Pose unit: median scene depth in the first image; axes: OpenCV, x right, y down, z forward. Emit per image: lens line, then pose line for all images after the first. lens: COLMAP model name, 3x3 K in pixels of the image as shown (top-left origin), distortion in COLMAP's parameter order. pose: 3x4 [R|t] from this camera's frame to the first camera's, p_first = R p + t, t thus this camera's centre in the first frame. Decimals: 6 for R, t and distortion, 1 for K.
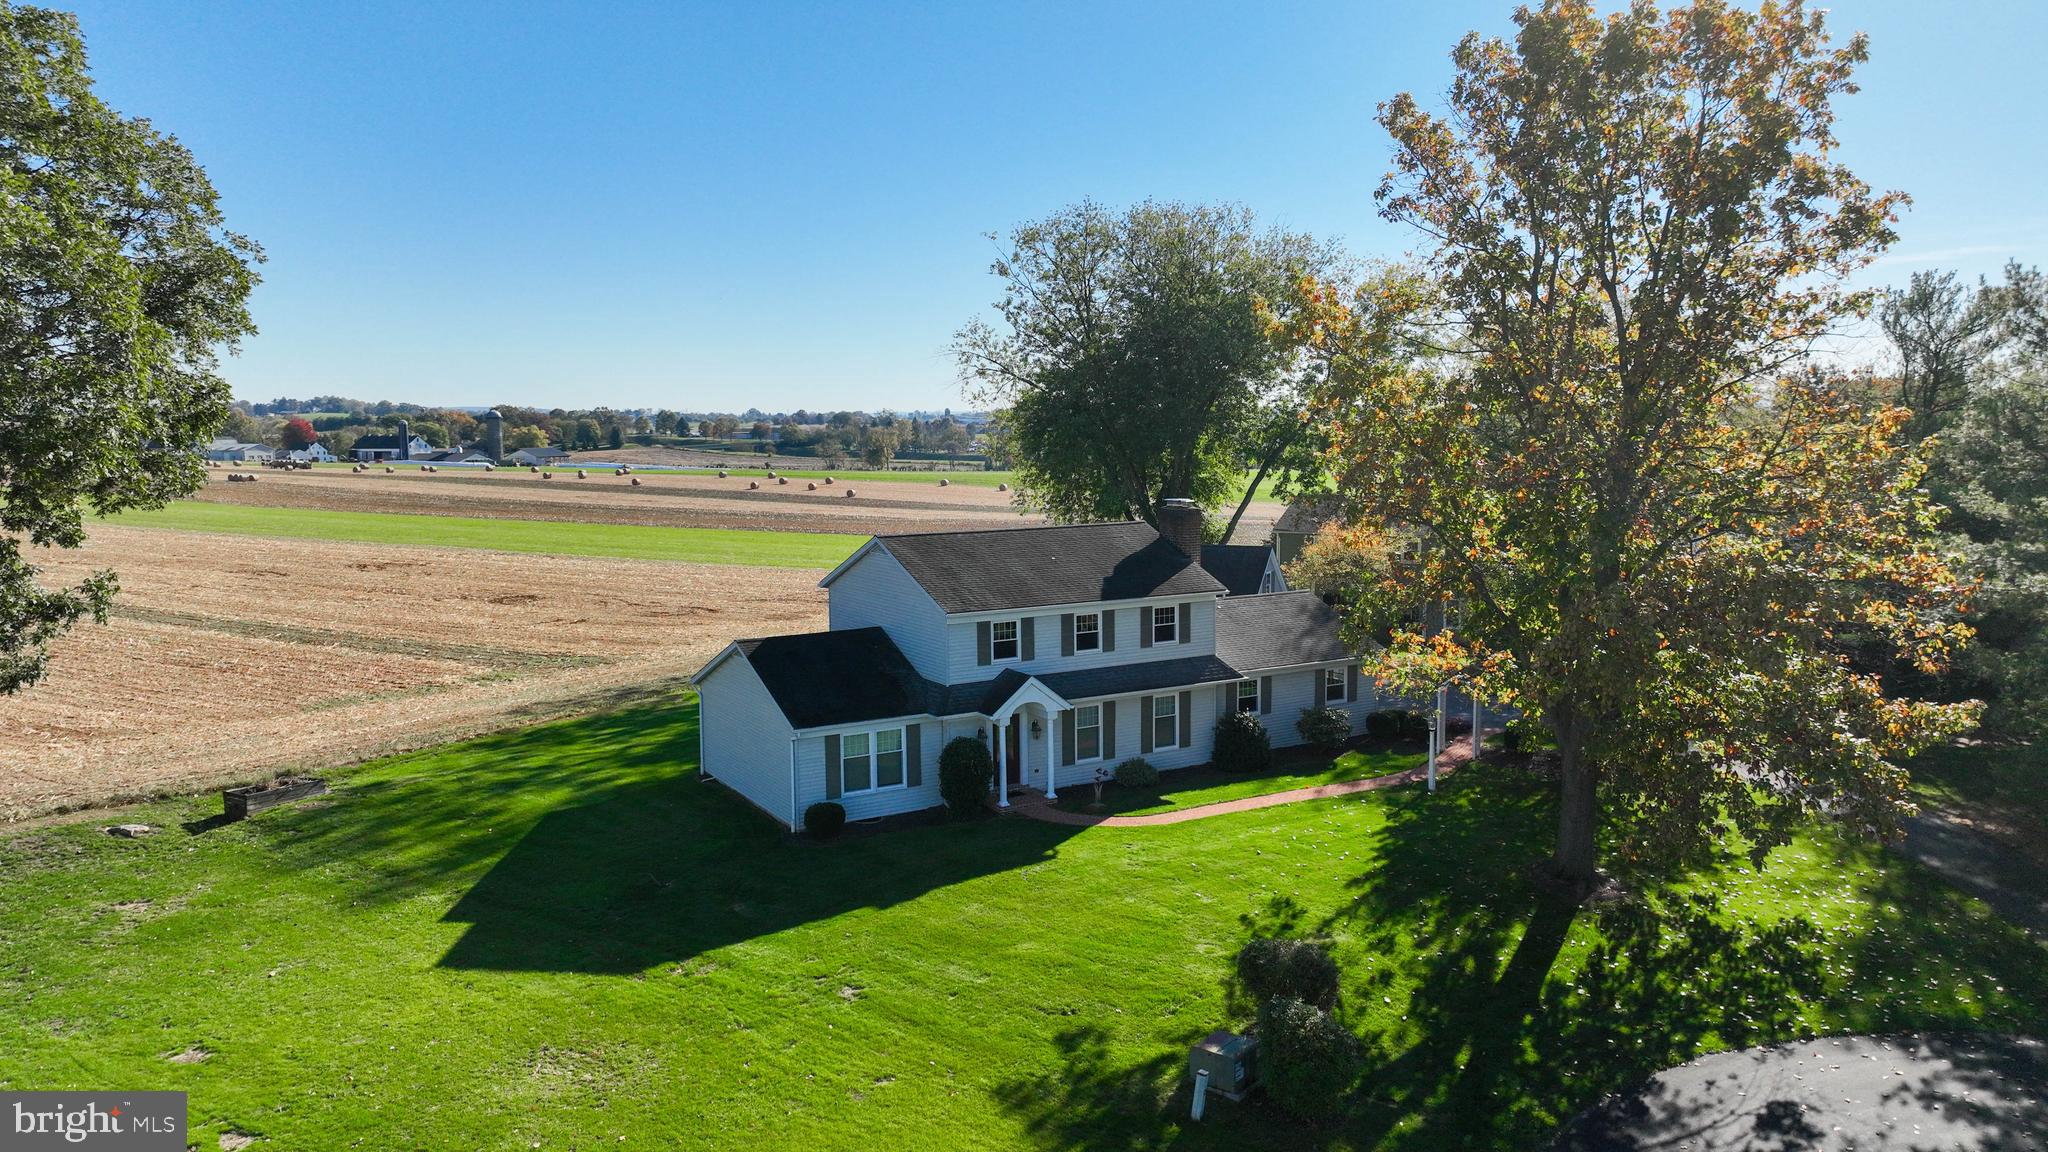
lens RADIAL K [[1444.6, 0, 1033.3], [0, 1444.6, 579.2], [0, 0, 1]] dist [-0.002039, 0.016929]
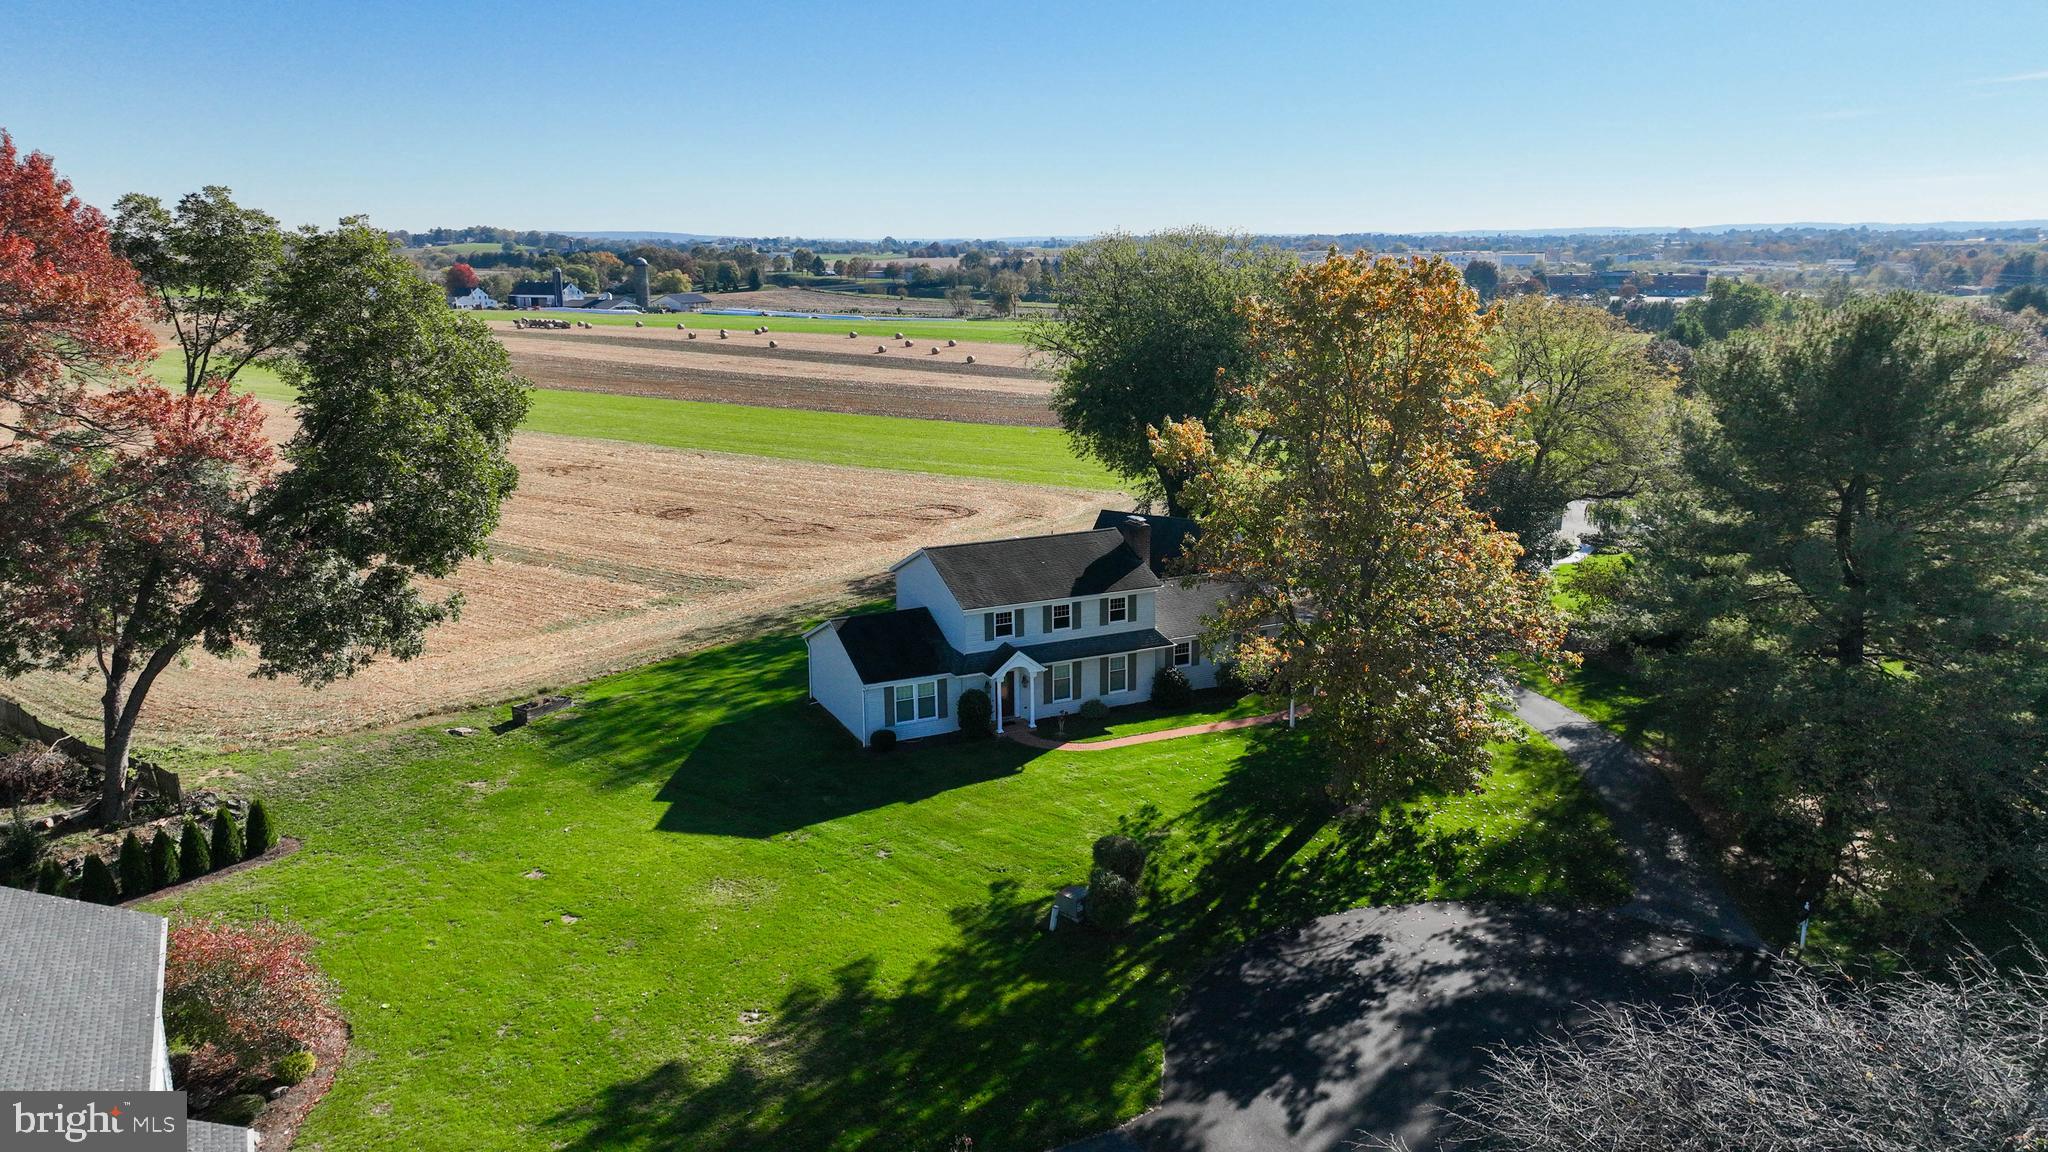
lens RADIAL K [[1444.6, 0, 1032.5], [0, 1444.6, 580.2], [0, 0, 1]] dist [-0.002039, 0.016929]
pose [[0.995537, 0.022266, -0.091708, 0.147426], [-0.011243, 0.992830, 0.119003, -0.182971], [0.093700, -0.117441, 0.988650, -0.488546]]
